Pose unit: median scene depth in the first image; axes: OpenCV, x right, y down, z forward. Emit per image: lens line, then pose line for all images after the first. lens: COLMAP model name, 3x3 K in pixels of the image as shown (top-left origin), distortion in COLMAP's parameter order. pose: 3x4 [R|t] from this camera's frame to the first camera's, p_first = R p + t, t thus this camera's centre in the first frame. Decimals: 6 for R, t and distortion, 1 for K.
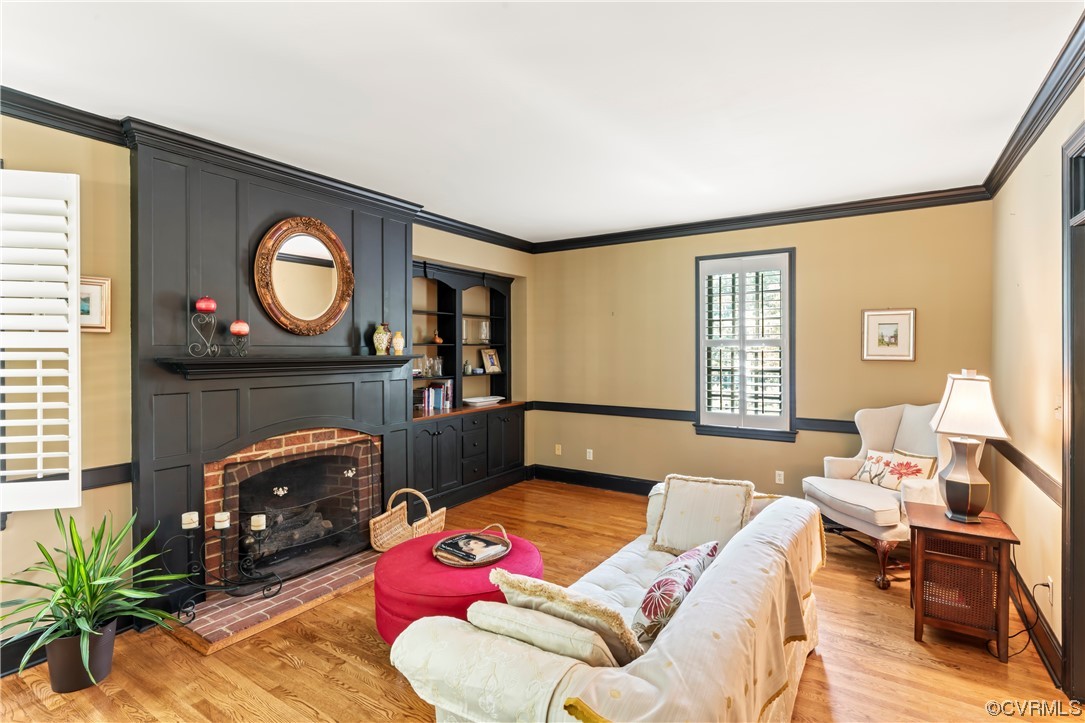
lens RADIAL K [[528.6, 0, 542.5], [0, 528.6, 361.5], [0, 0, 1]] dist [-0.004675, -0.000582]
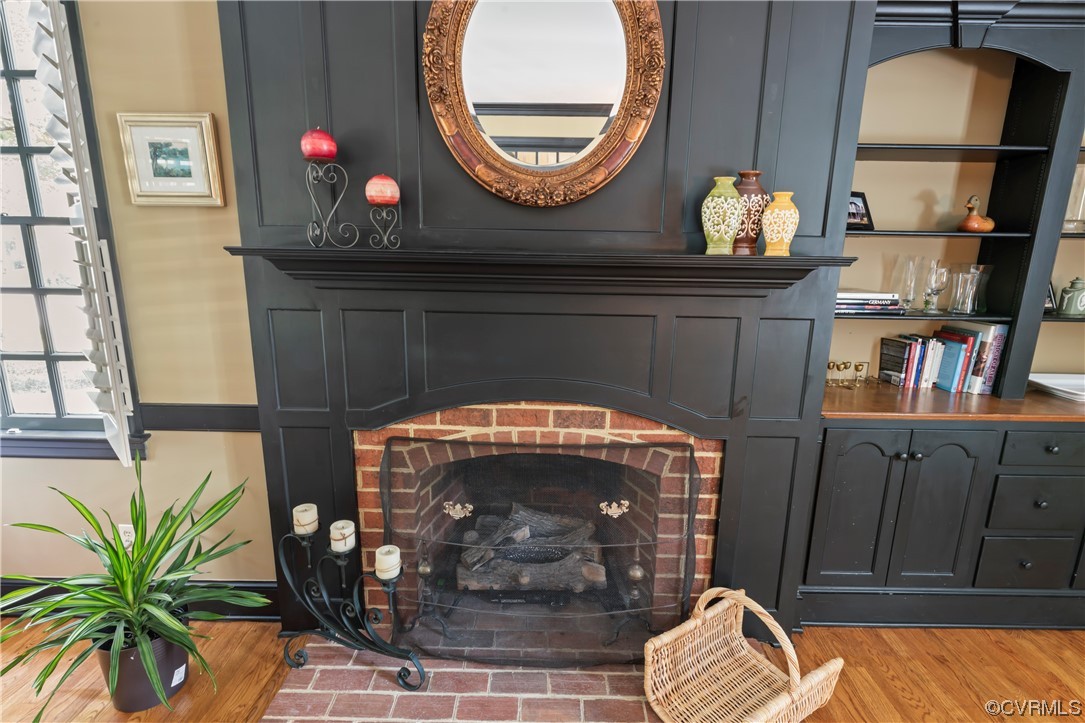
lens RADIAL K [[528.6, 0, 542.5], [0, 528.6, 361.5], [0, 0, 1]] dist [-0.004675, -0.000582]
pose [[0.535489, 0.192622, -0.822282, -0.037854], [-0.037168, 0.978074, 0.204912, -0.010405], [0.843724, -0.079165, 0.530908, 0.698232]]
